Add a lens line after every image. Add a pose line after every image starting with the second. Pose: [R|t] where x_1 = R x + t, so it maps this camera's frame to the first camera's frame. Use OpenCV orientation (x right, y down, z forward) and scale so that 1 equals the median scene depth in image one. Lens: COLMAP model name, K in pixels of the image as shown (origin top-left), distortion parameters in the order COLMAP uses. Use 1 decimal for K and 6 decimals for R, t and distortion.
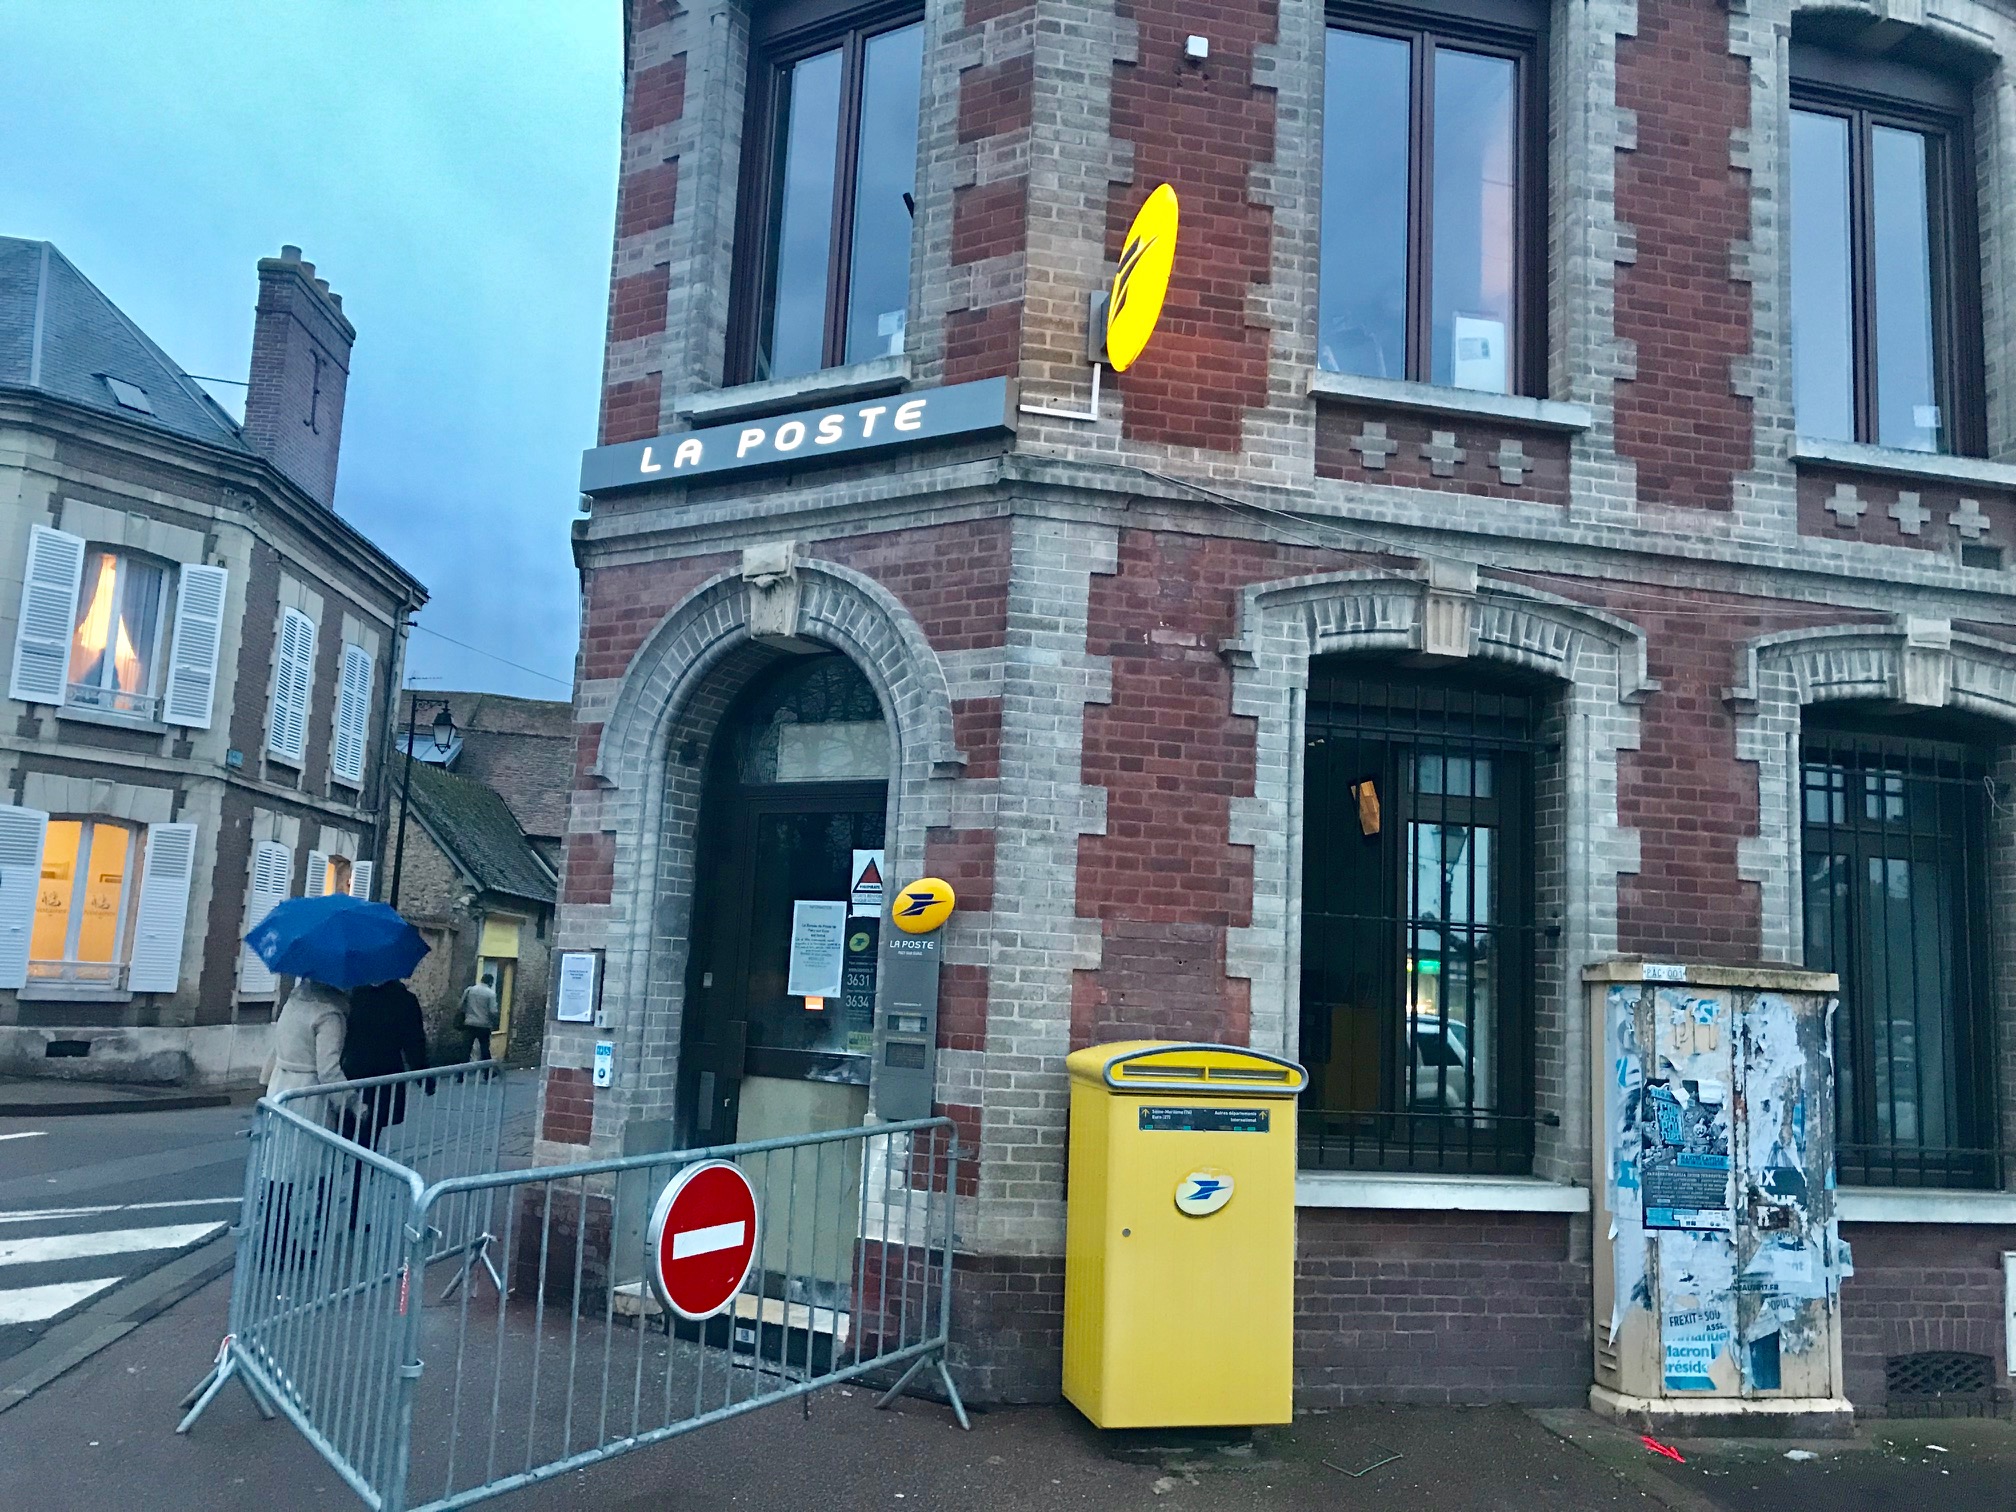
lens RADIAL K [[1607.2, 0, 1008.0], [0, 1607.2, 756.0], [0, 0, 1]] dist [0.095006, -0.237846]
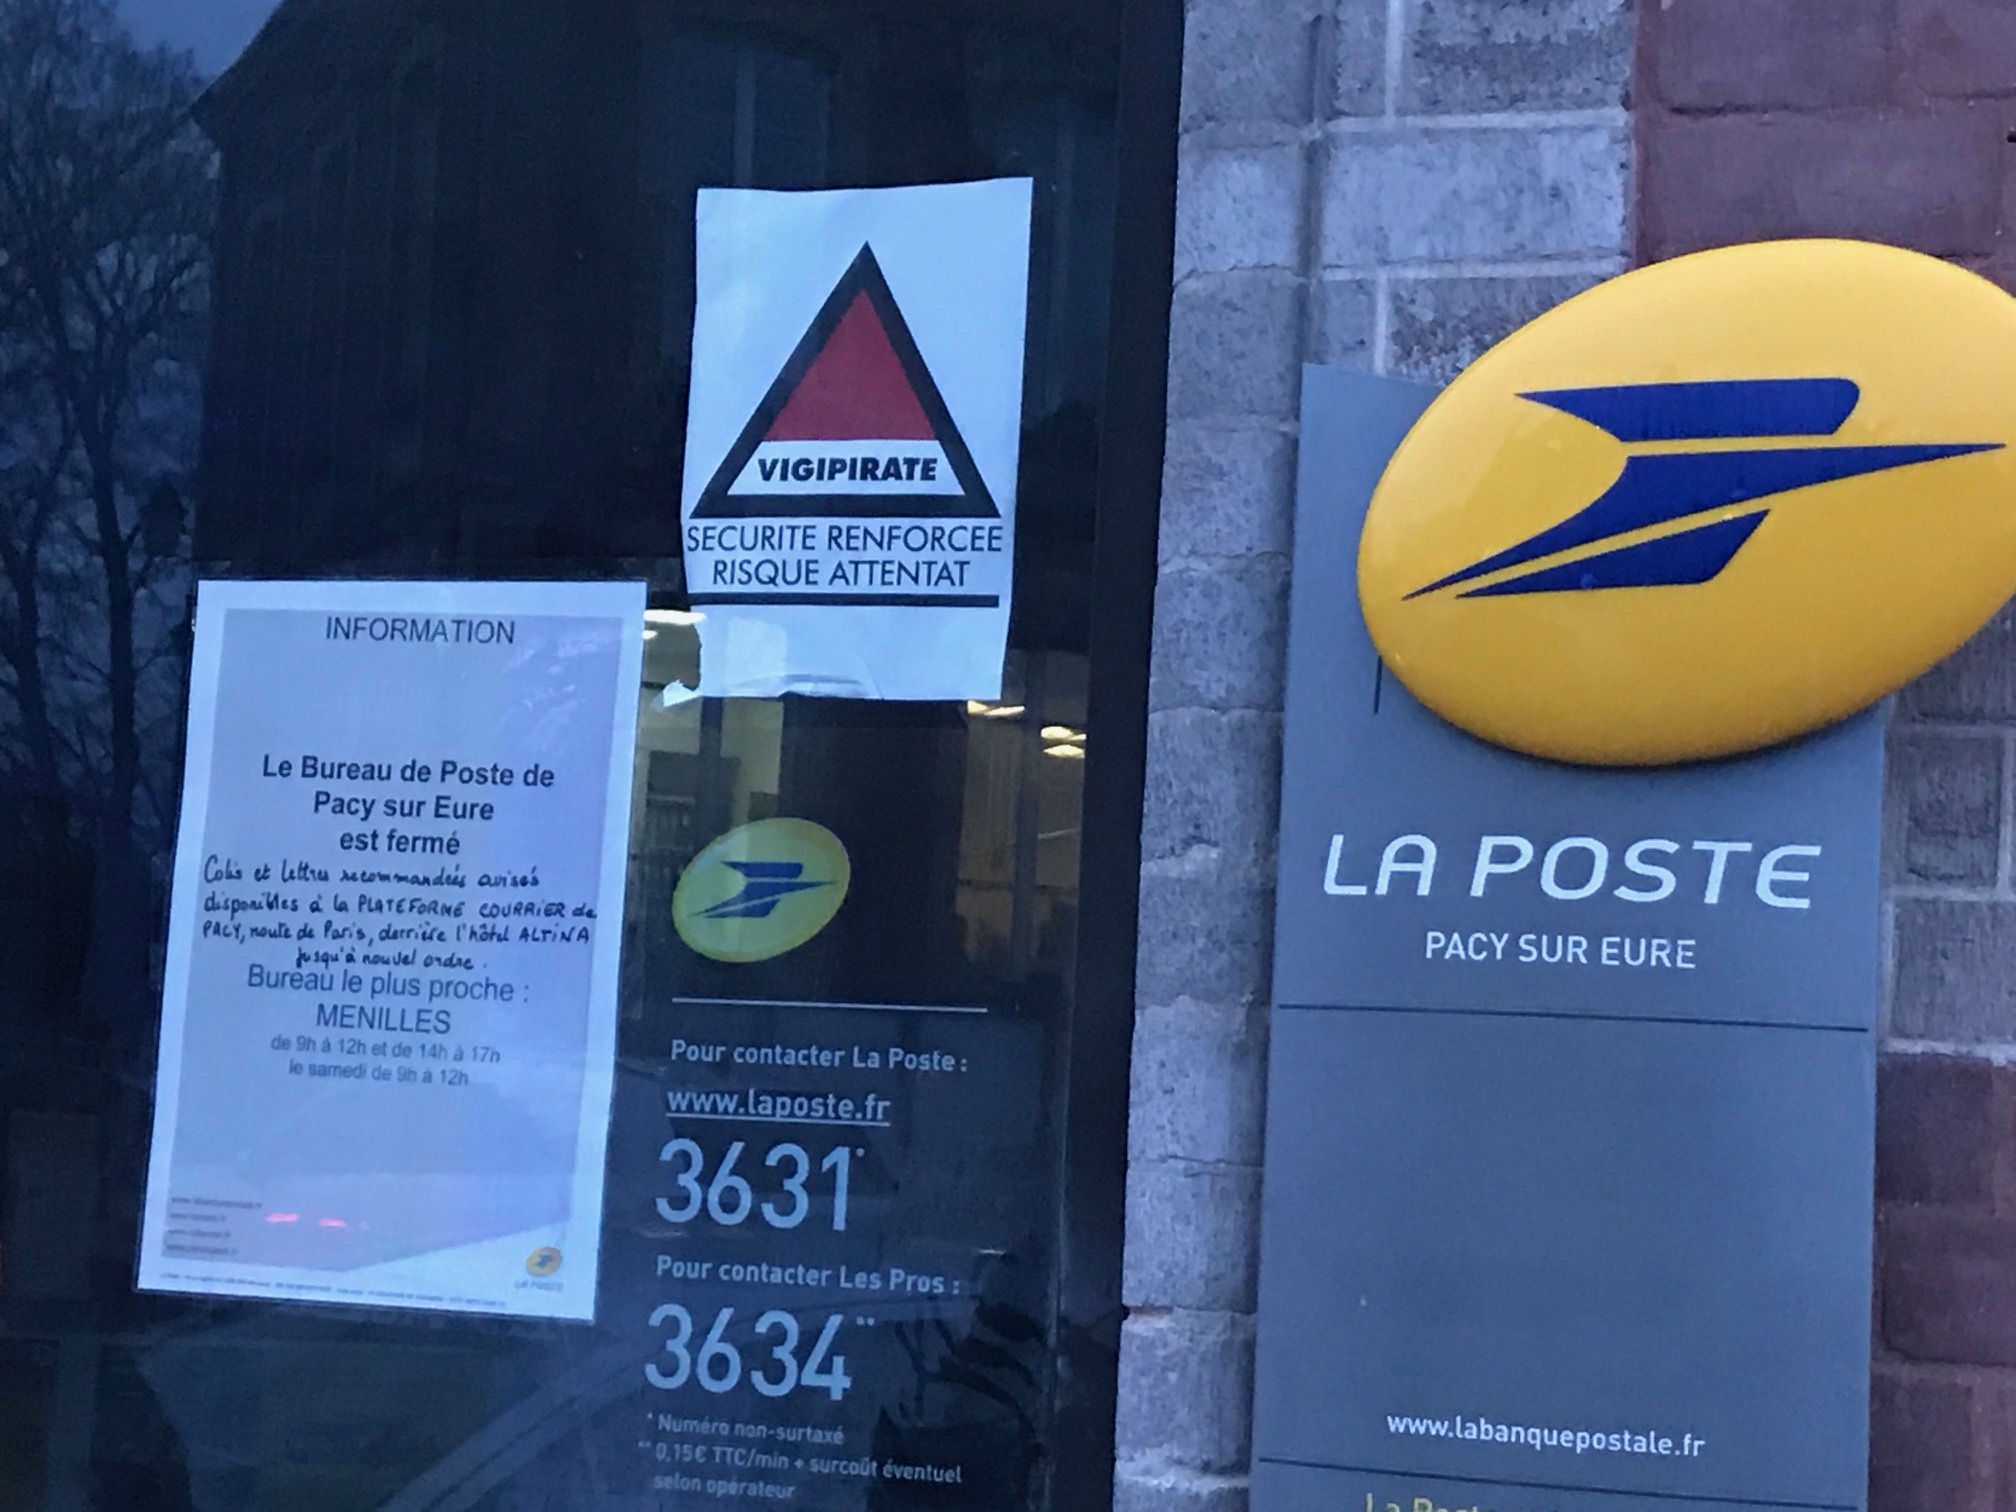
lens RADIAL K [[4078.3, 0, 1008.0], [0, 4078.3, 756.0], [0, 0, 1]] dist [0.242974, -0.014147]
pose [[0.982682, 0.027736, 0.183213, -0.141056], [-0.035213, 0.998669, 0.037684, 0.097678], [-0.181924, -0.043483, 0.982351, 0.717777]]
